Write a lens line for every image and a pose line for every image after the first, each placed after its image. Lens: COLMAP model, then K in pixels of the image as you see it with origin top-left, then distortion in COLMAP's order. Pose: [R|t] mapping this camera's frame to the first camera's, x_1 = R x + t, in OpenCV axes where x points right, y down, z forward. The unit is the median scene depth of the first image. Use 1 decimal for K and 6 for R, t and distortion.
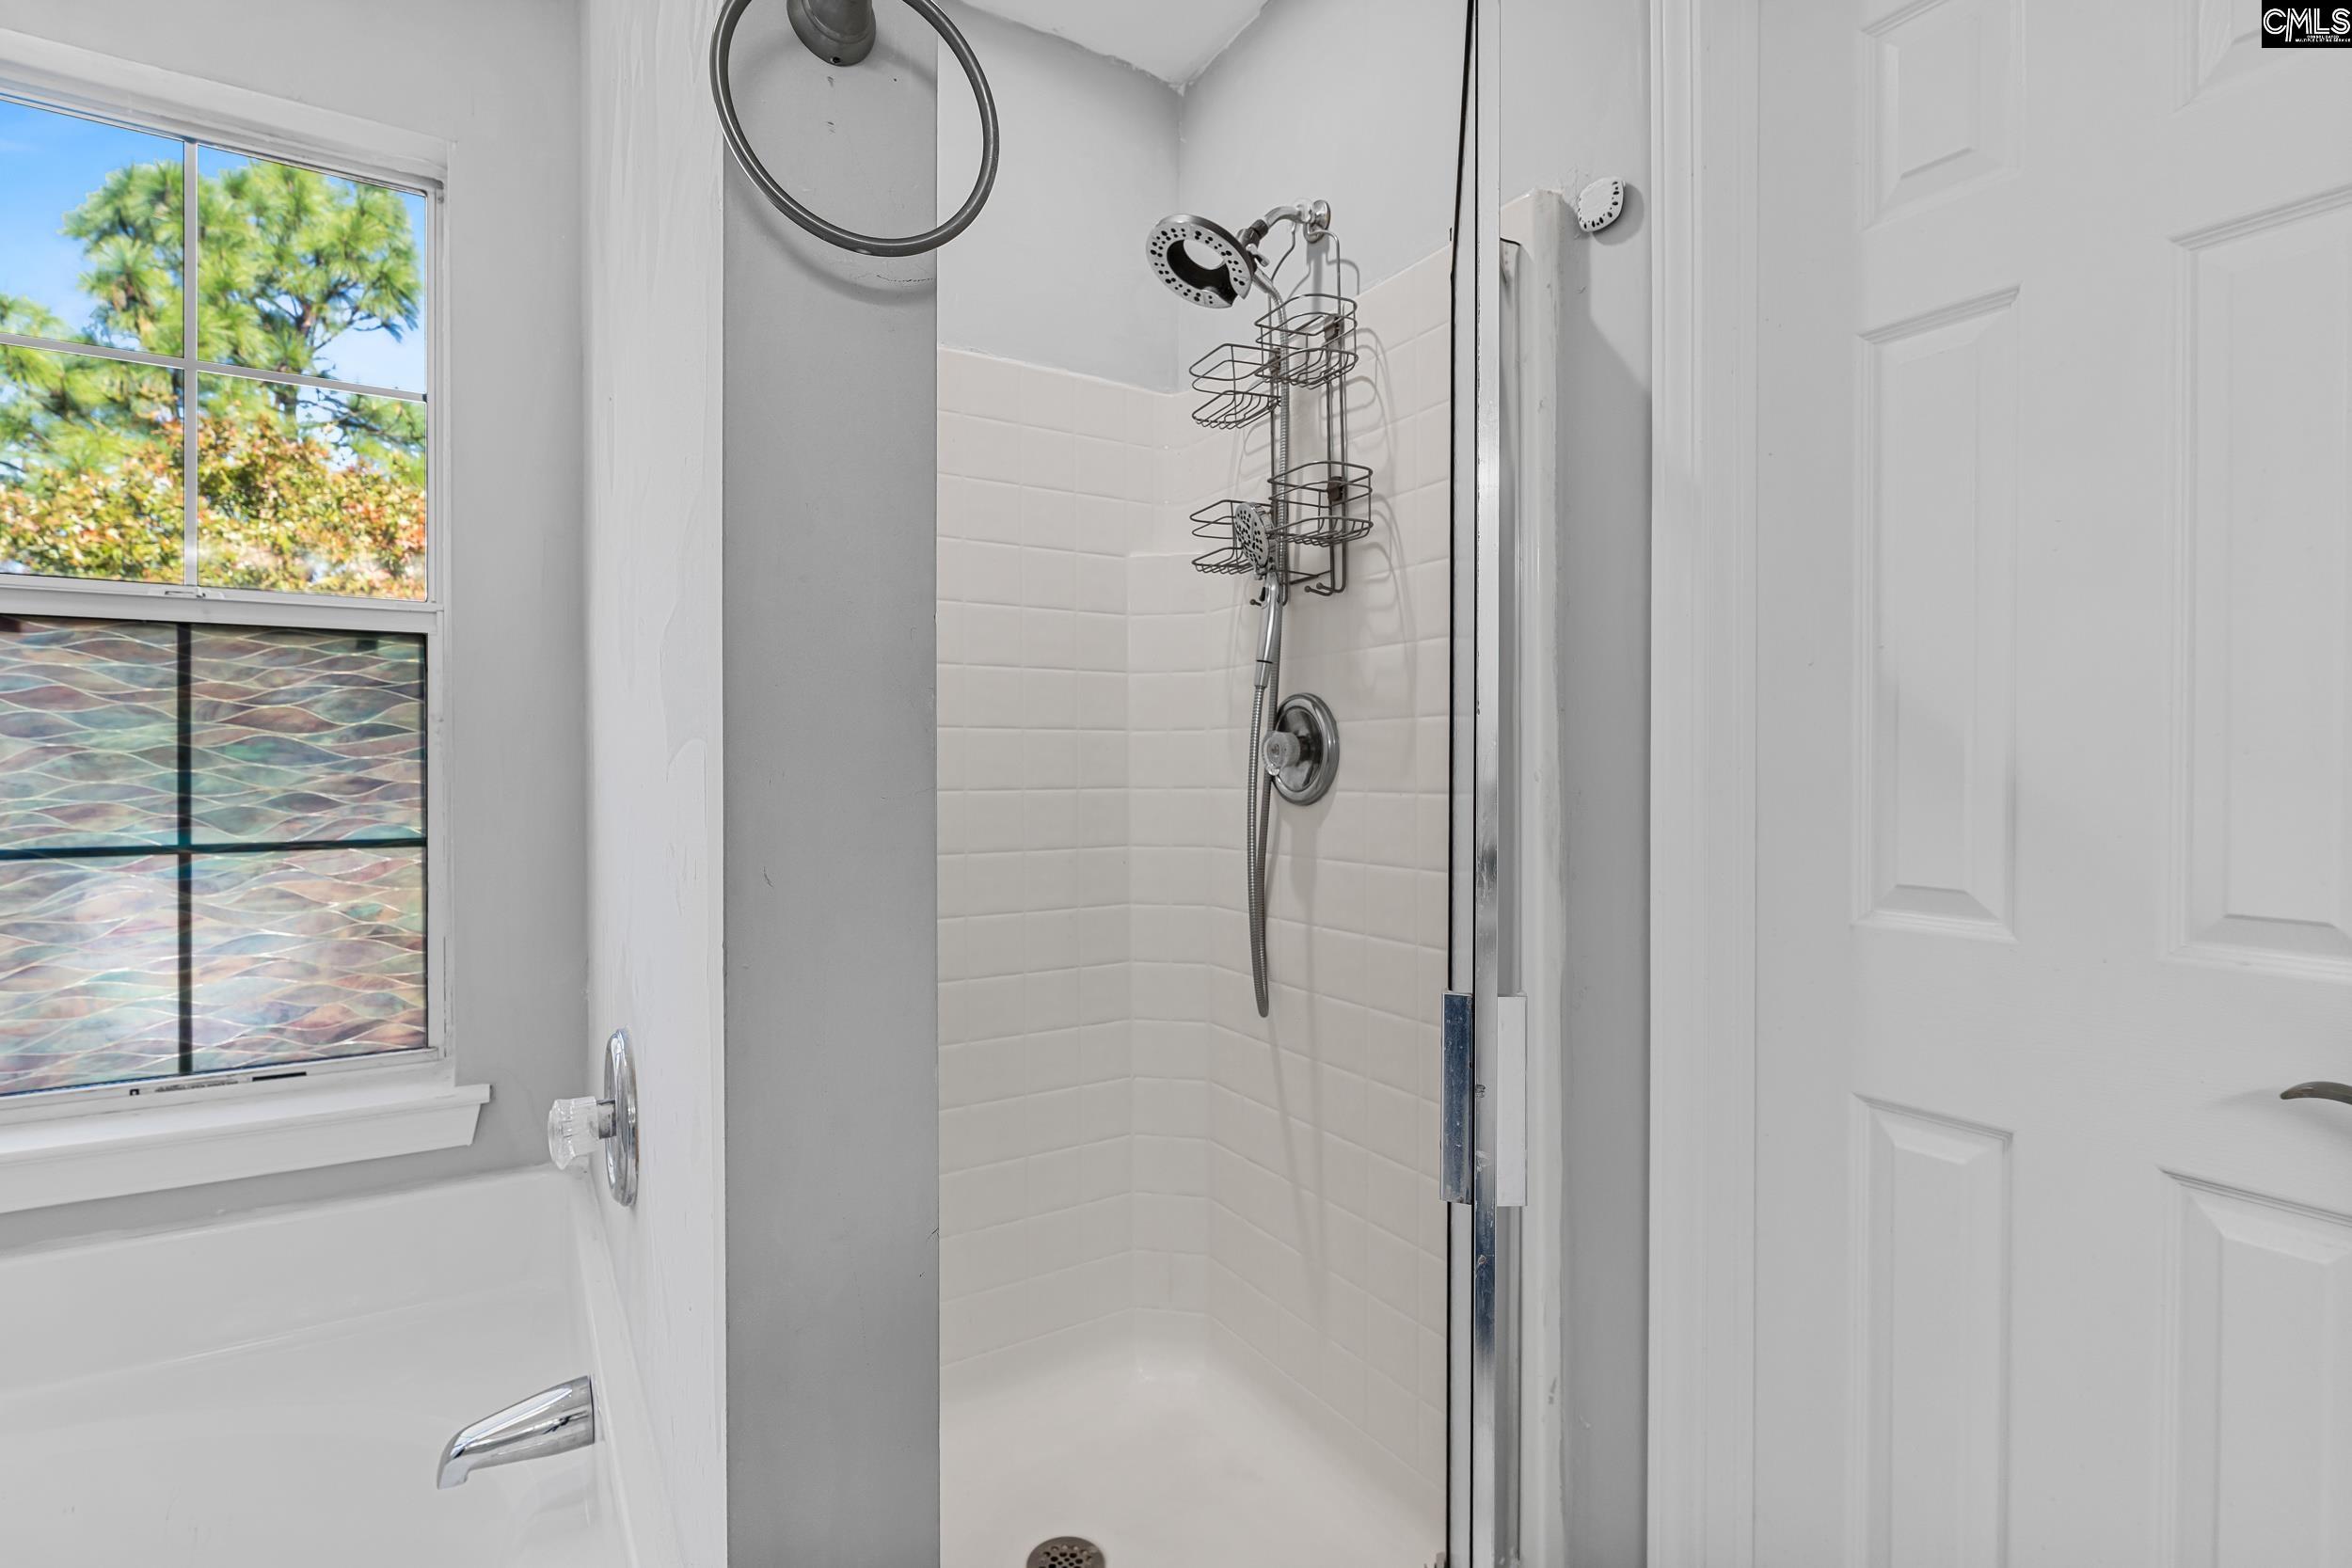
lens RADIAL K [[1099.0, 0, 1173.6], [0, 1099.0, 772.0], [0, 0, 1]] dist [-0.002200, 0.000497]
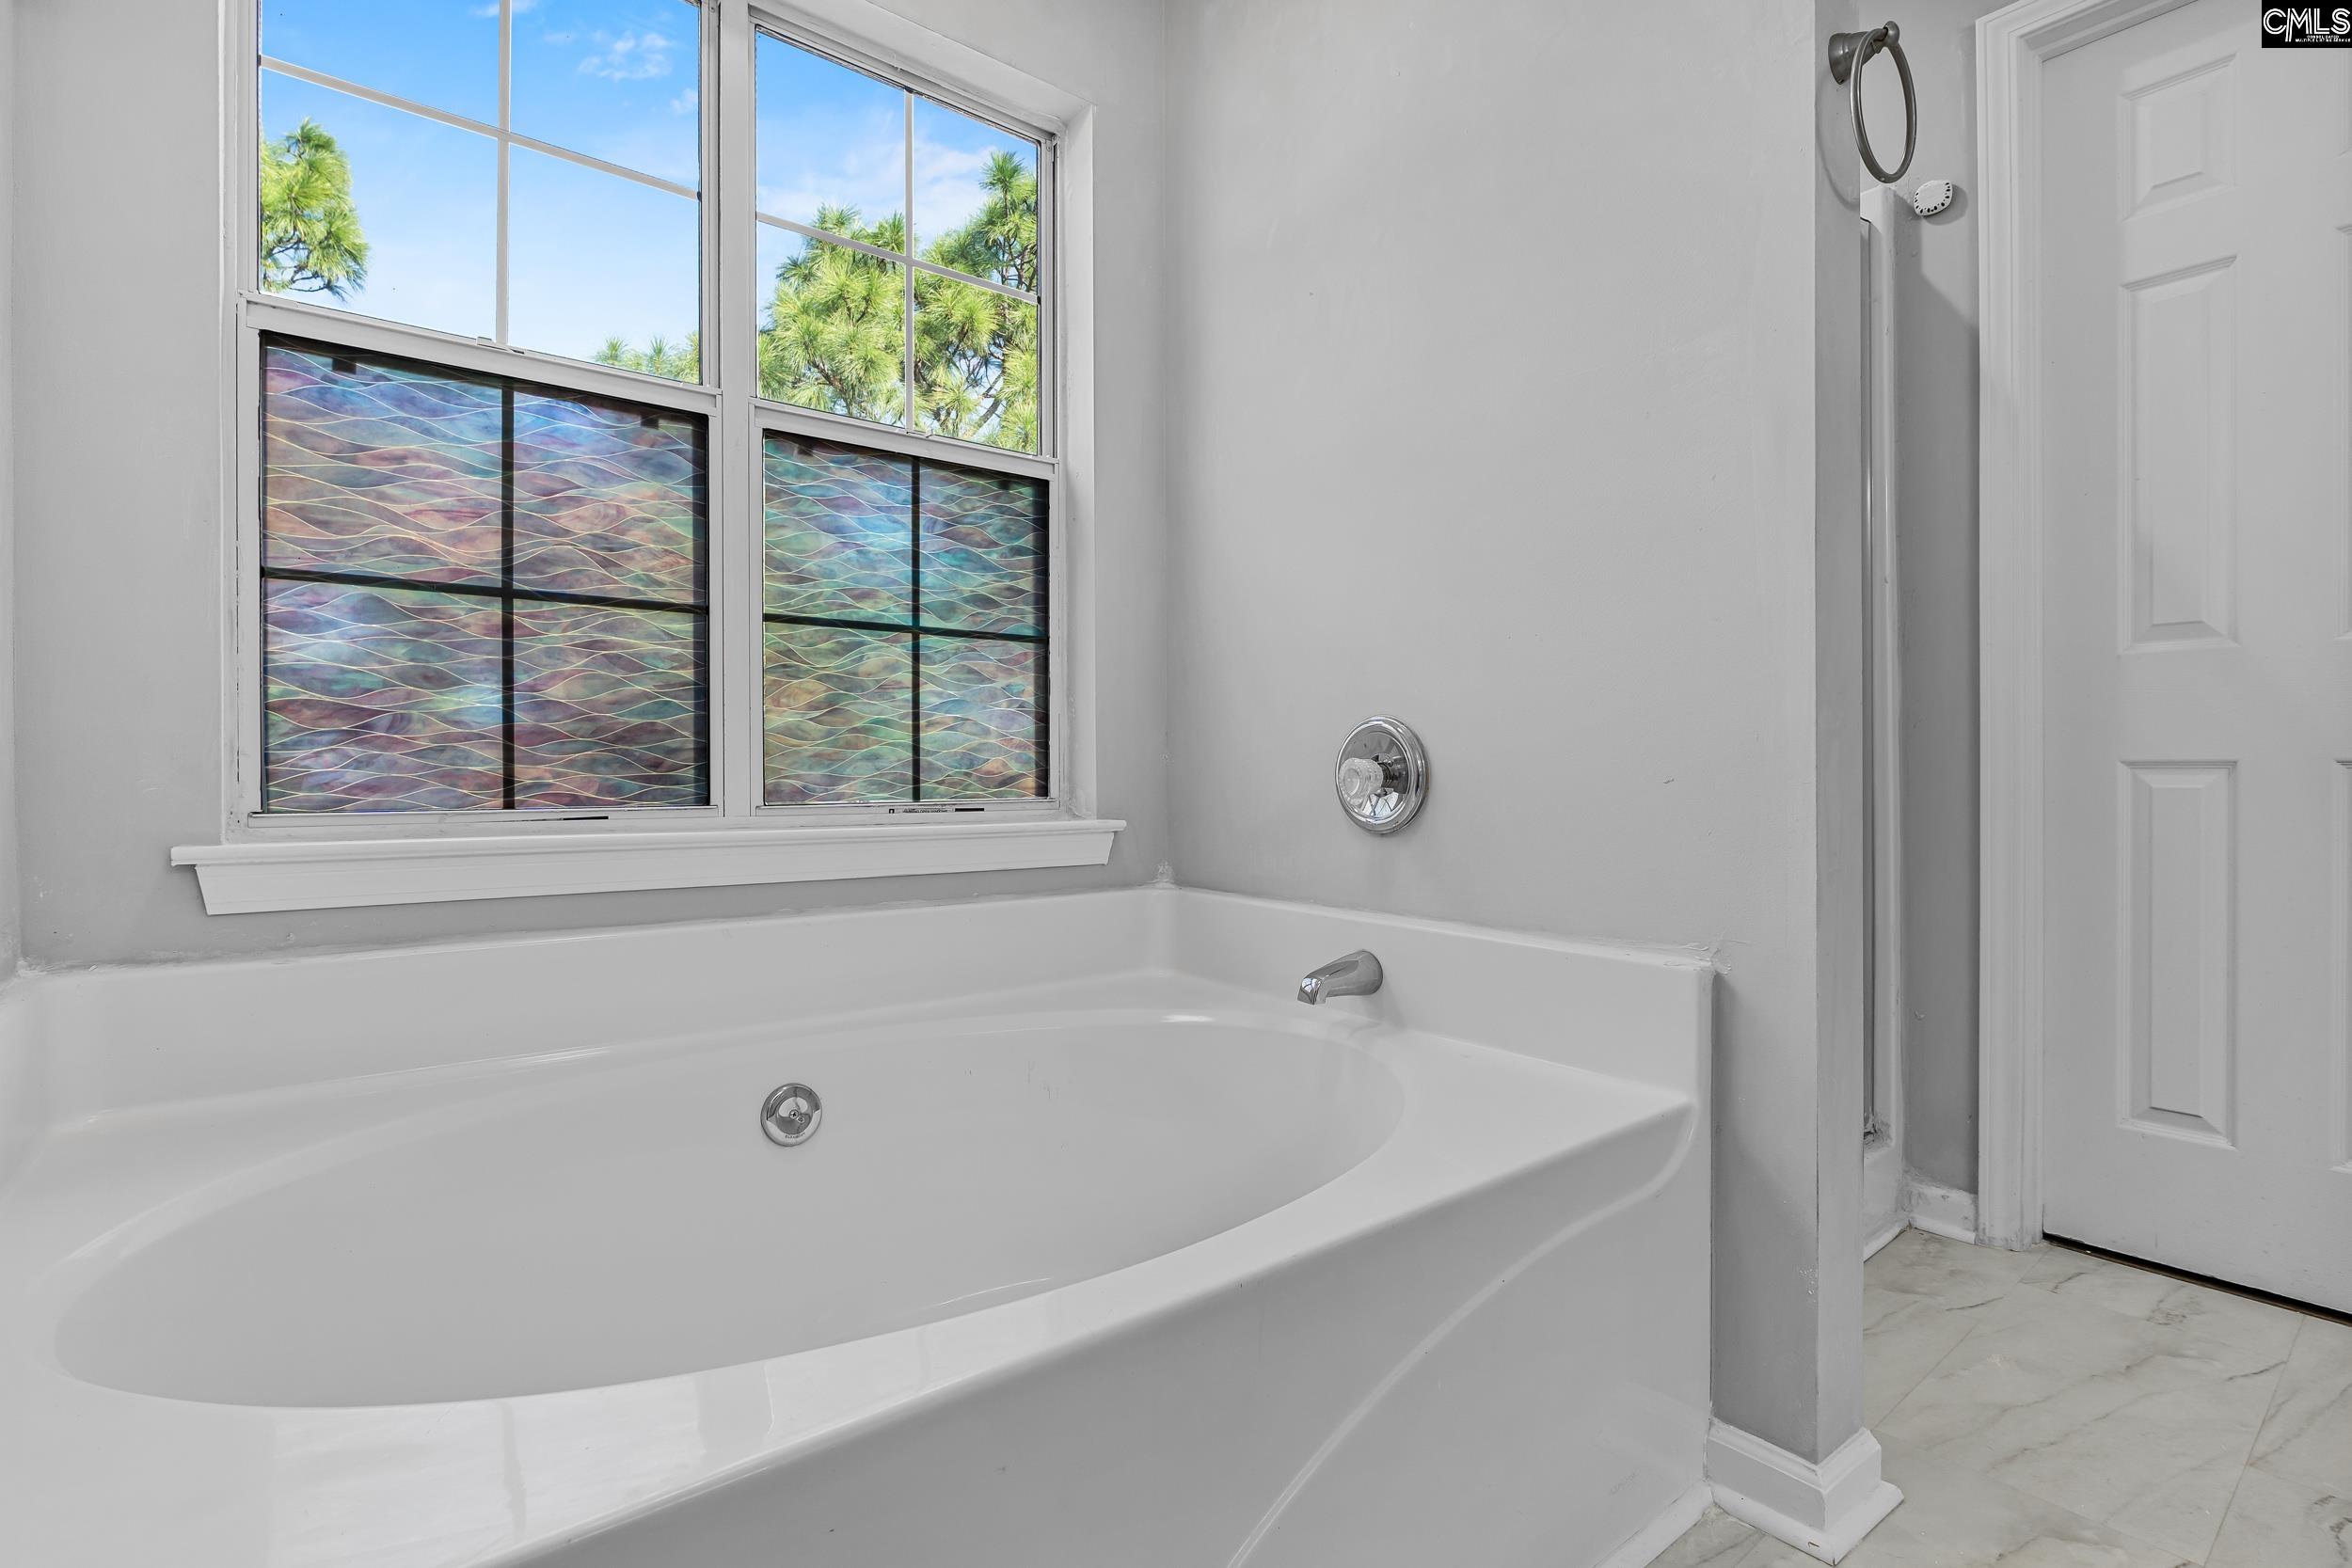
lens RADIAL K [[1099.0, 0, 1173.7], [0, 1099.0, 780.3], [0, 0, 1]] dist [-0.002200, 0.000497]
pose [[0.993186, -0.004919, 0.116436, -0.747158], [0.005169, 0.999985, -0.001843, 0.254082], [-0.116426, 0.002432, 0.993196, -0.338928]]
